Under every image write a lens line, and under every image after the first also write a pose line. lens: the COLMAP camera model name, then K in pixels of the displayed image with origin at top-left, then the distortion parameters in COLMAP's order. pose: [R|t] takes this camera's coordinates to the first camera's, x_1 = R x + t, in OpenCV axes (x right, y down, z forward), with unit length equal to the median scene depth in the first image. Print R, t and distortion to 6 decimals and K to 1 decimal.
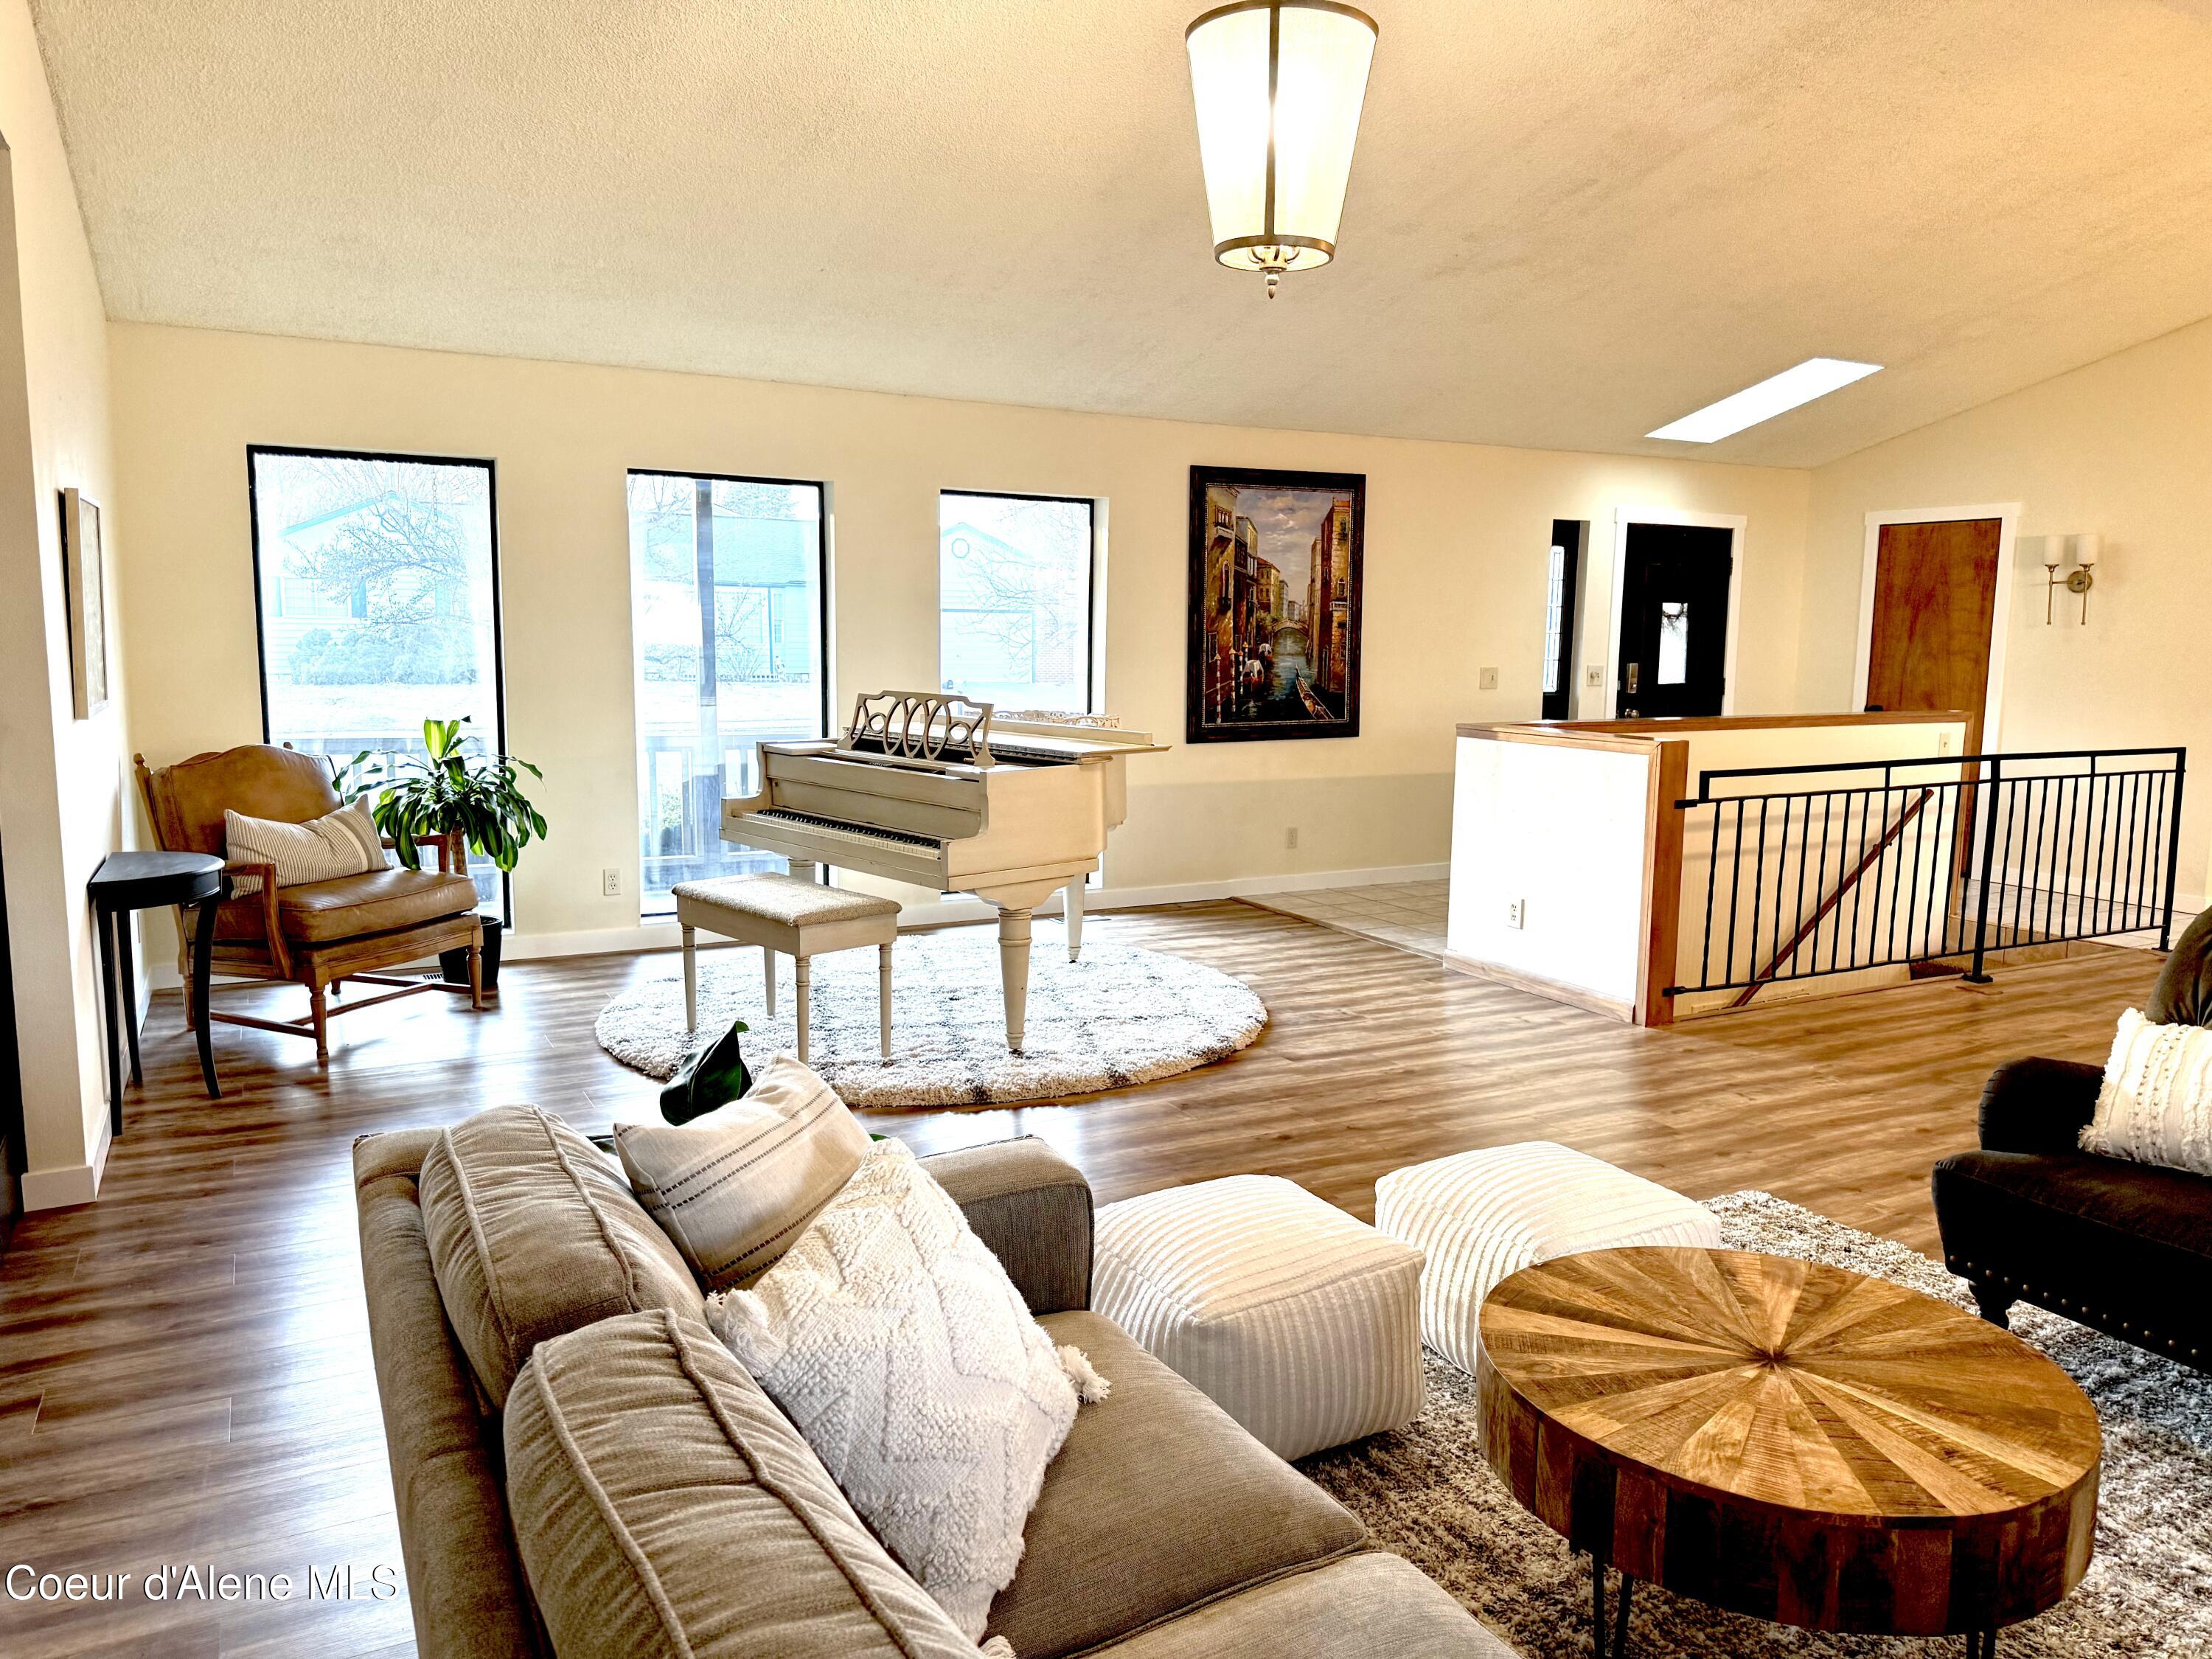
lens RADIAL K [[1550.6, 0, 1104.9], [0, 1550.6, 777.4], [0, 0, 1]] dist [-0.033716, -0.000532]
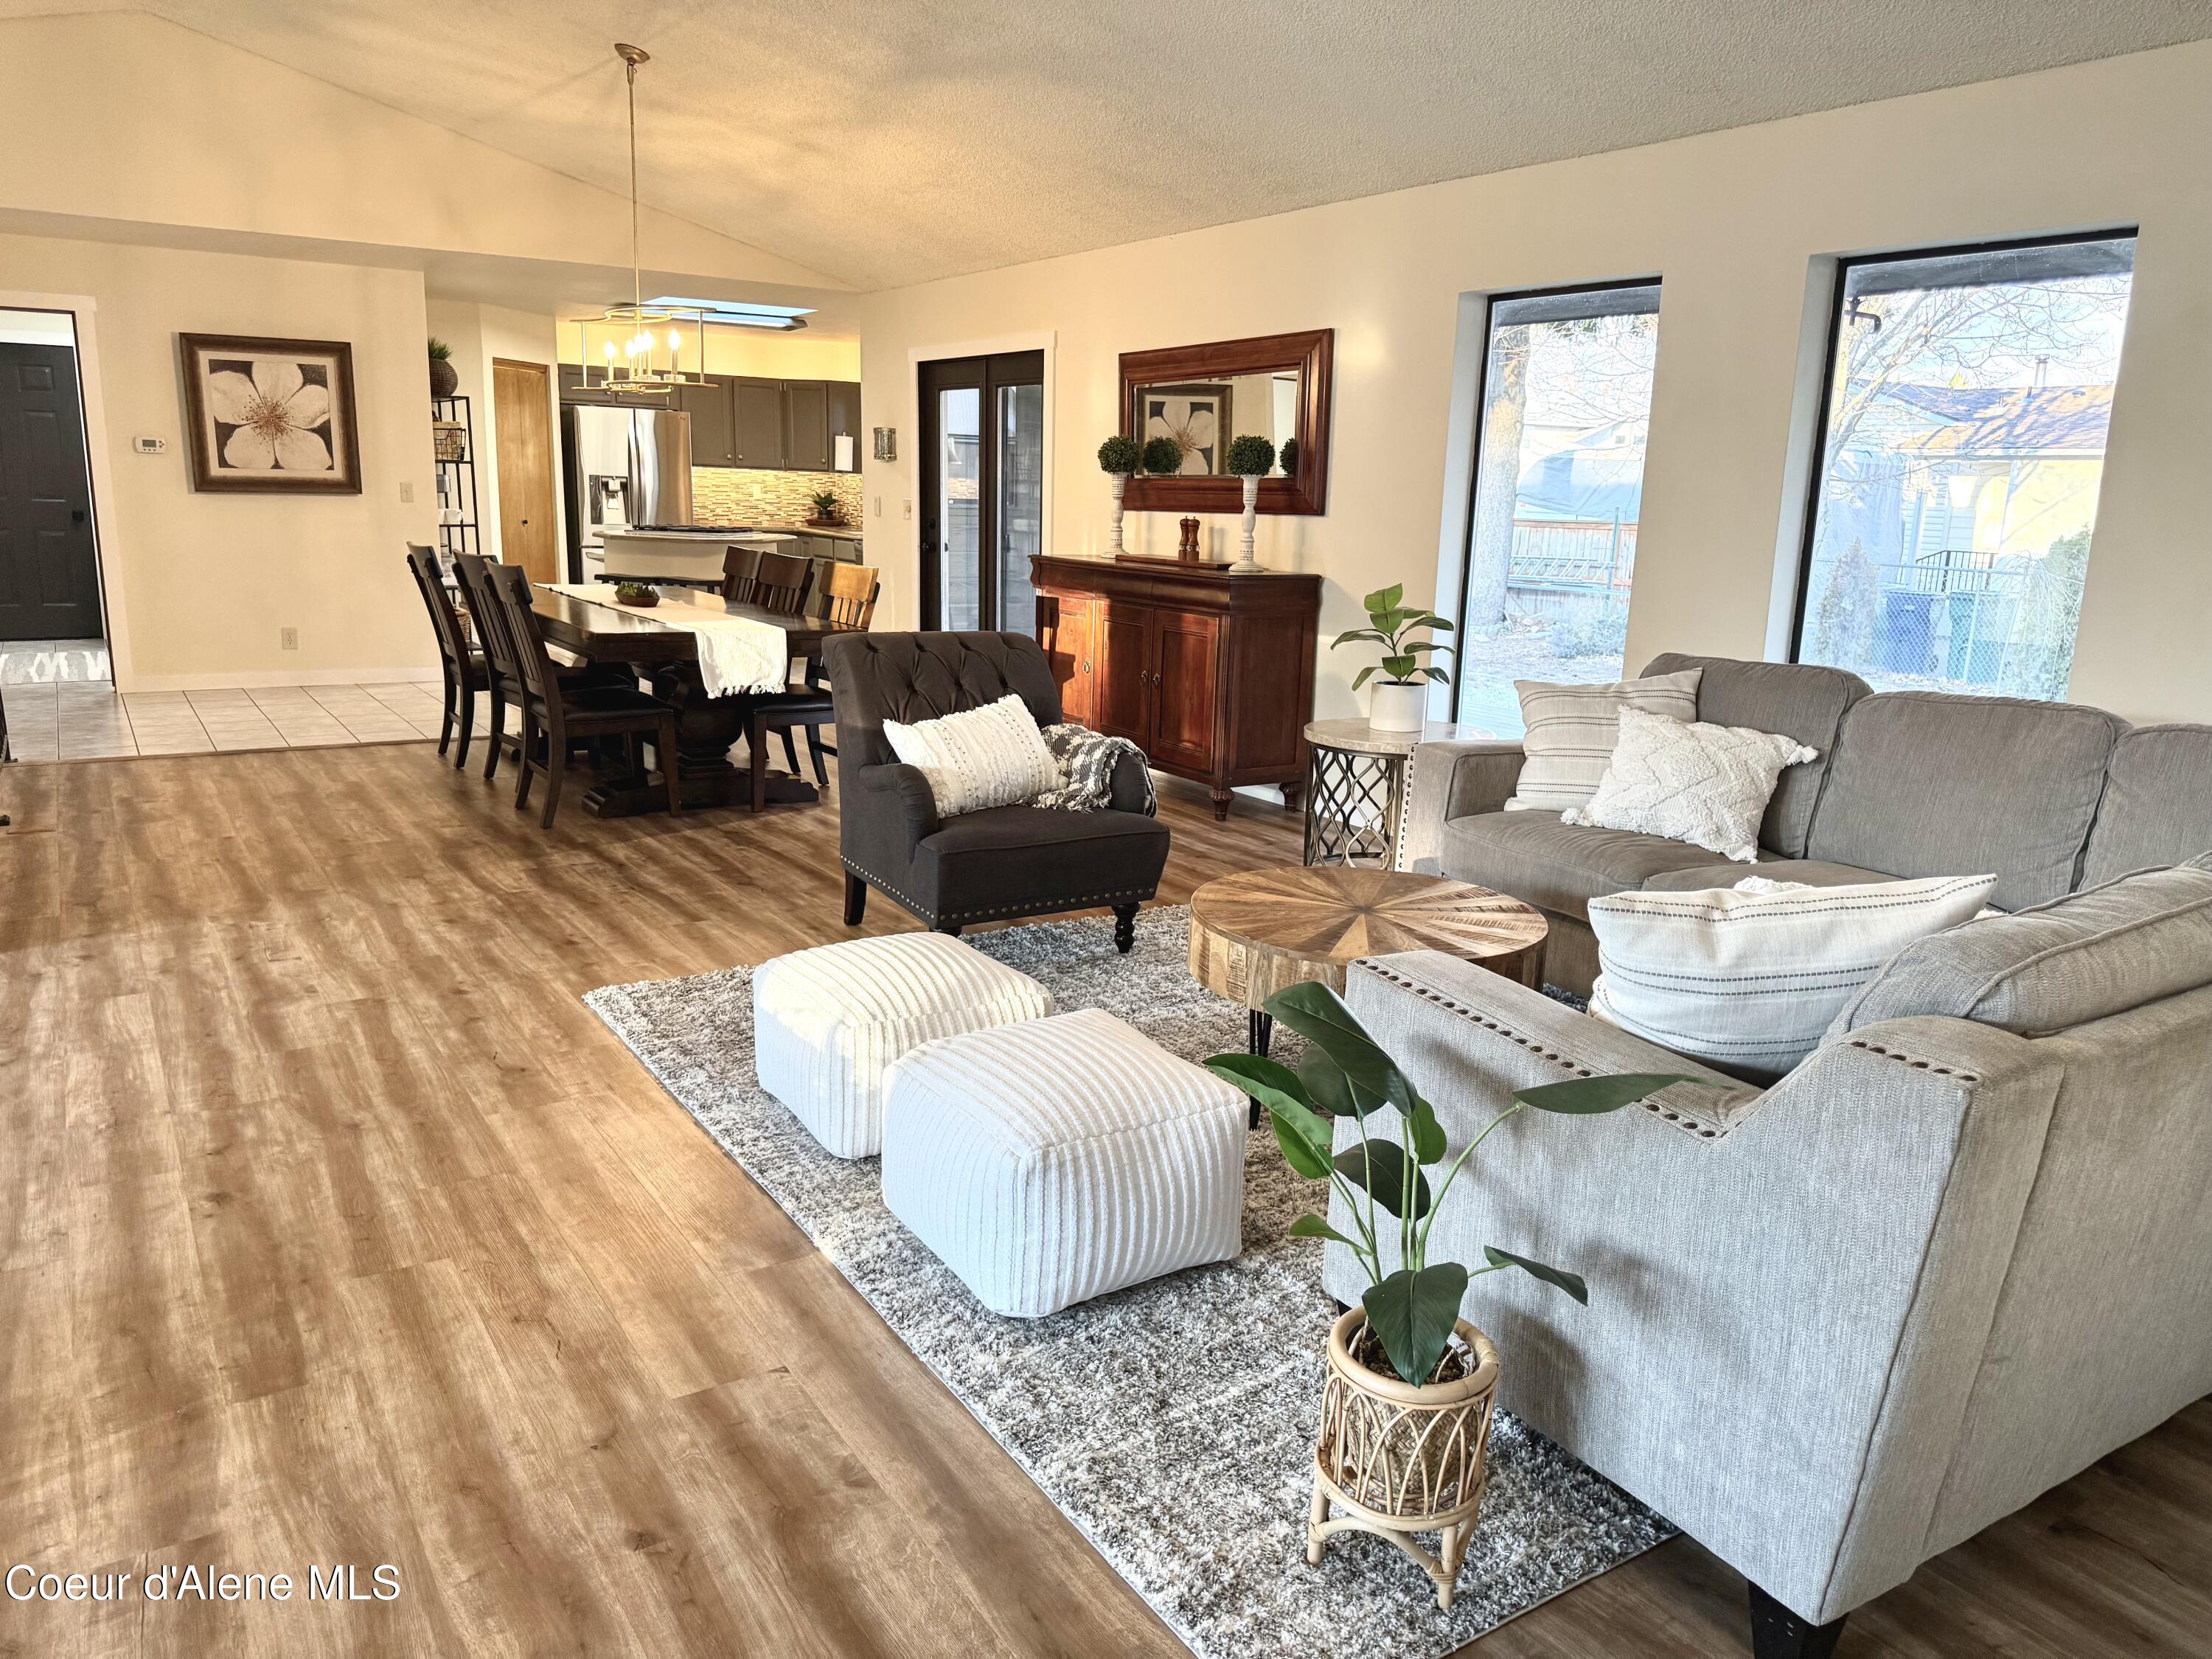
lens RADIAL K [[1514.9, 0, 1106.0], [0, 1514.9, 829.5], [0, 0, 1]] dist [0.028723, 0.000223]
pose [[-0.096927, -0.234134, 0.967361, -0.501795], [0.062868, 0.968556, 0.240722, -0.051503], [-0.993304, 0.084149, -0.079160, 0.644005]]
